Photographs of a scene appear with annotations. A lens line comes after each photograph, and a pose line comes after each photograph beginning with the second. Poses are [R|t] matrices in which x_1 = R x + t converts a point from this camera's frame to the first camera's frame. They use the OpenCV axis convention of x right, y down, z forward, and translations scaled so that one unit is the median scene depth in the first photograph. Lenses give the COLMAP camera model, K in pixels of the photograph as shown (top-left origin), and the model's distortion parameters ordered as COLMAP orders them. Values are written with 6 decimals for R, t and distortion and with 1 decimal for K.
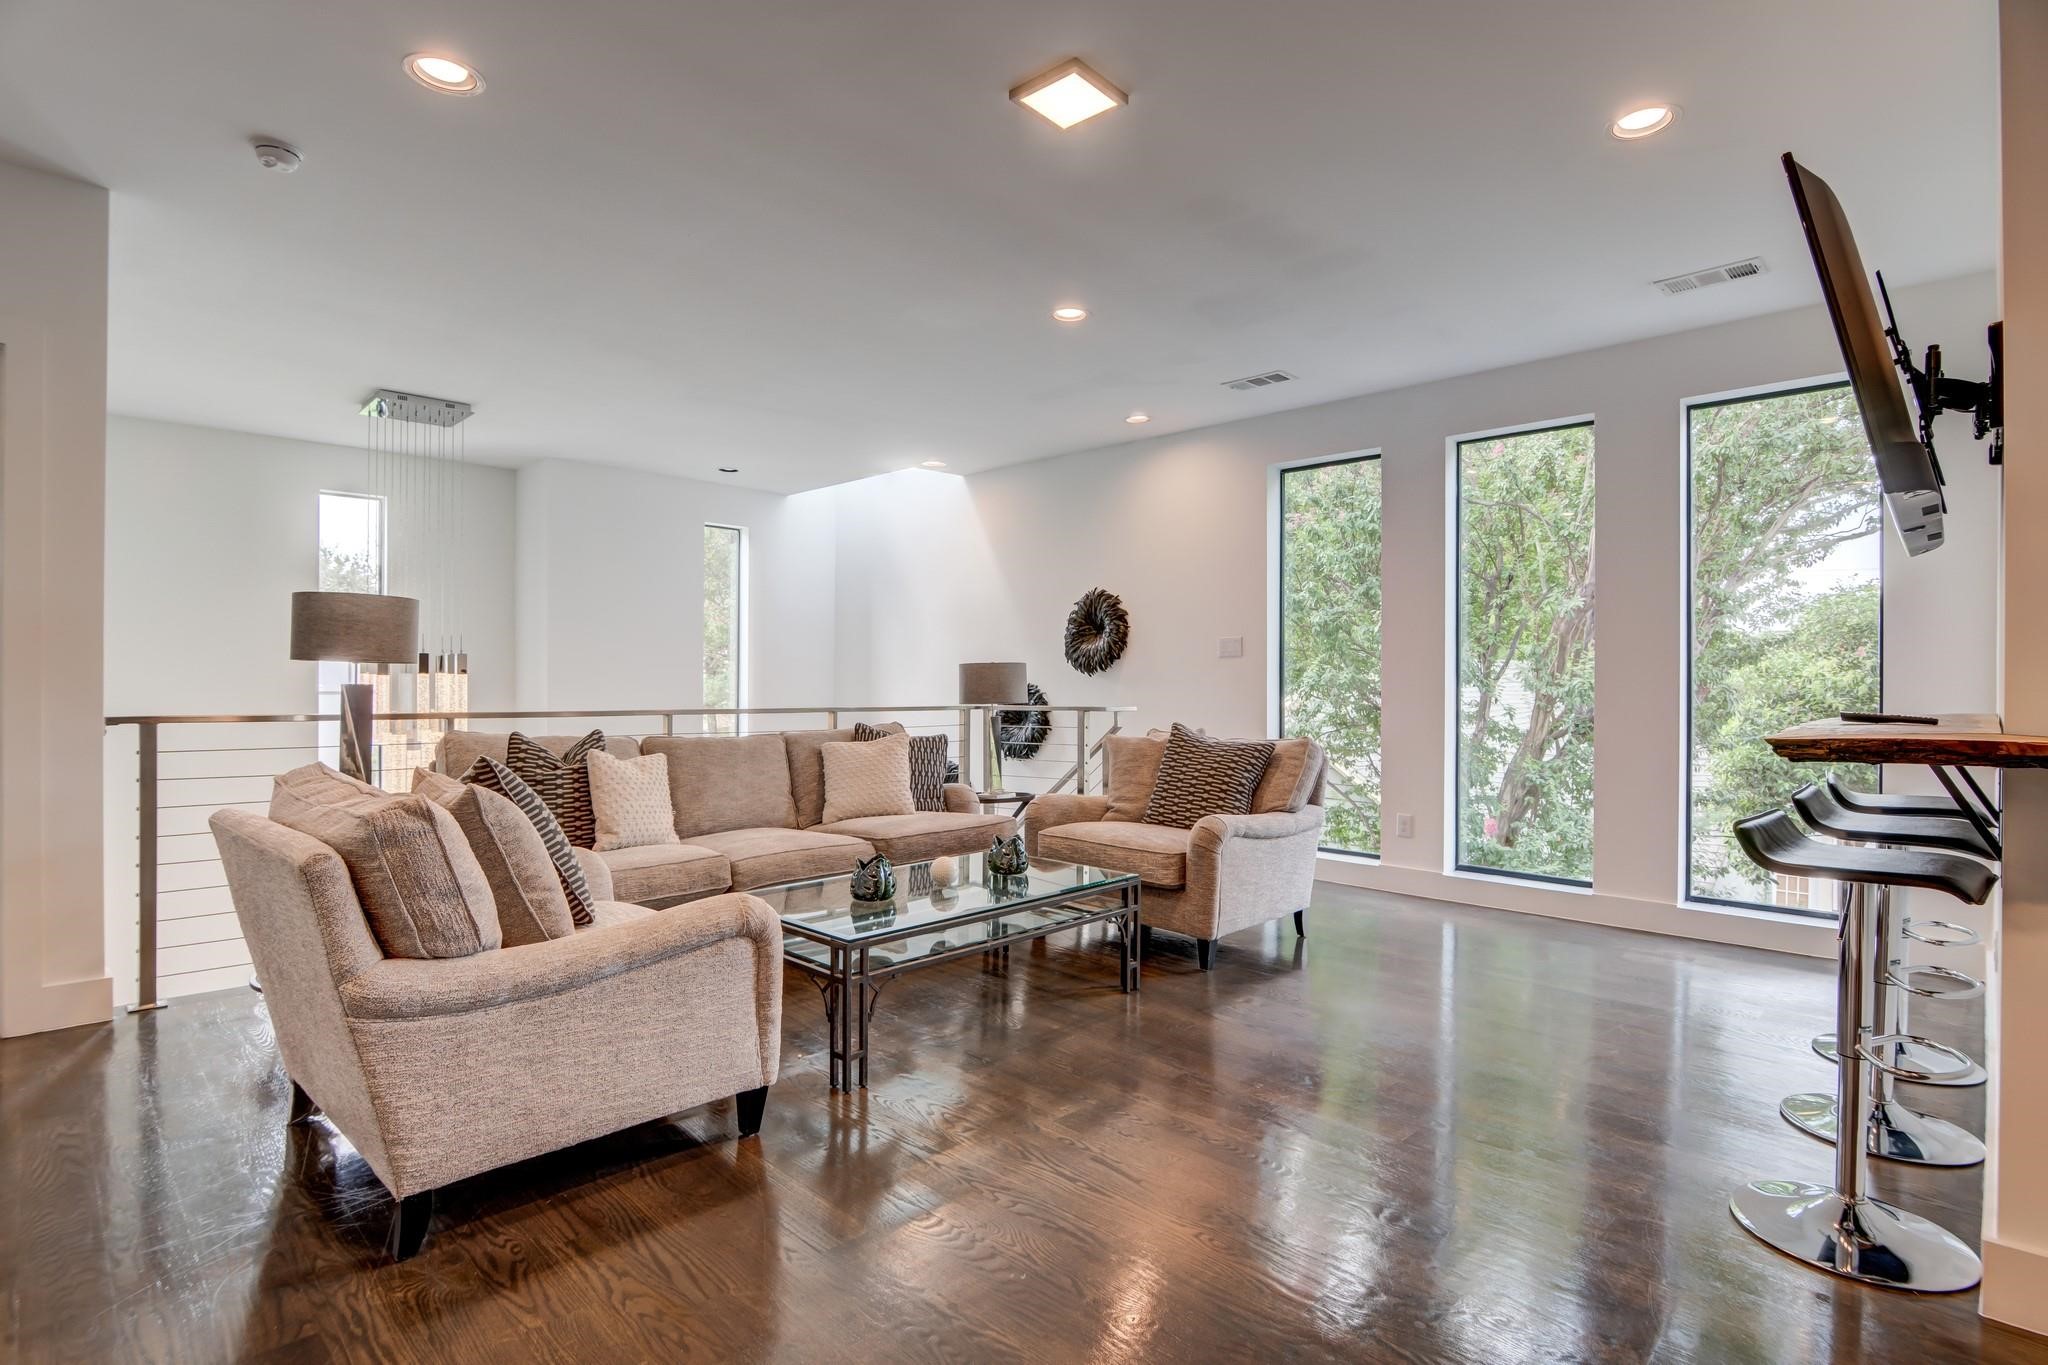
lens RADIAL K [[1017.0, 0, 1027.5], [0, 1017.0, 688.8], [0, 0, 1]] dist [-0.019273, -0.000297]
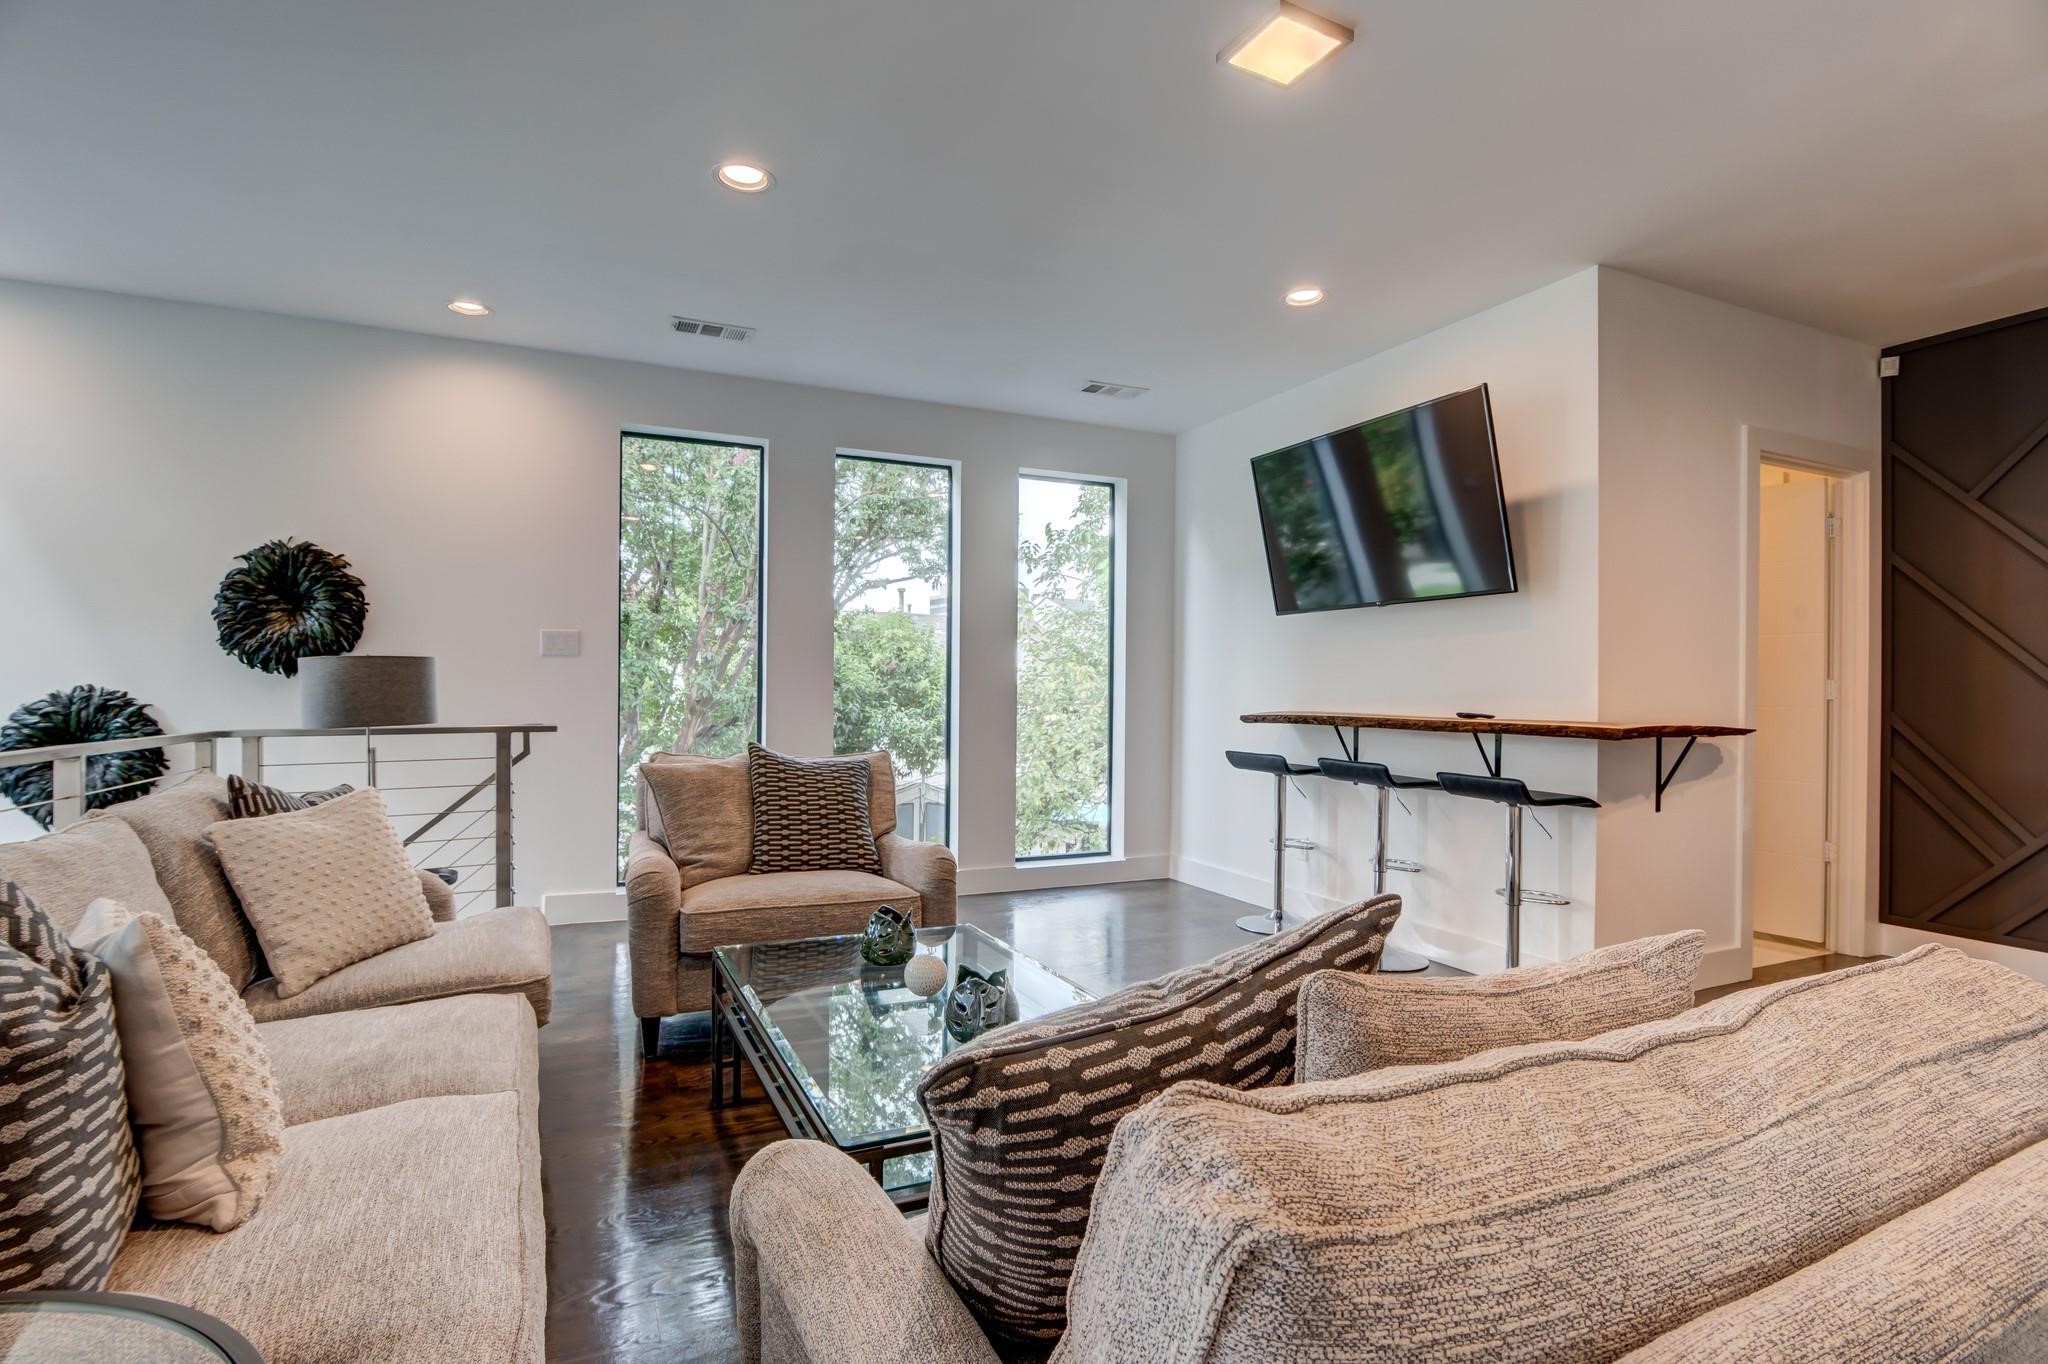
lens RADIAL K [[1017.0, 0, 1031.9], [0, 1017.0, 679.5], [0, 0, 1]] dist [-0.019273, -0.000297]
pose [[0.339471, -0.003467, 0.940610, -0.370566], [0.000951, 0.999994, 0.003343, -0.013258], [-0.940616, -0.000240, 0.339472, 0.366899]]
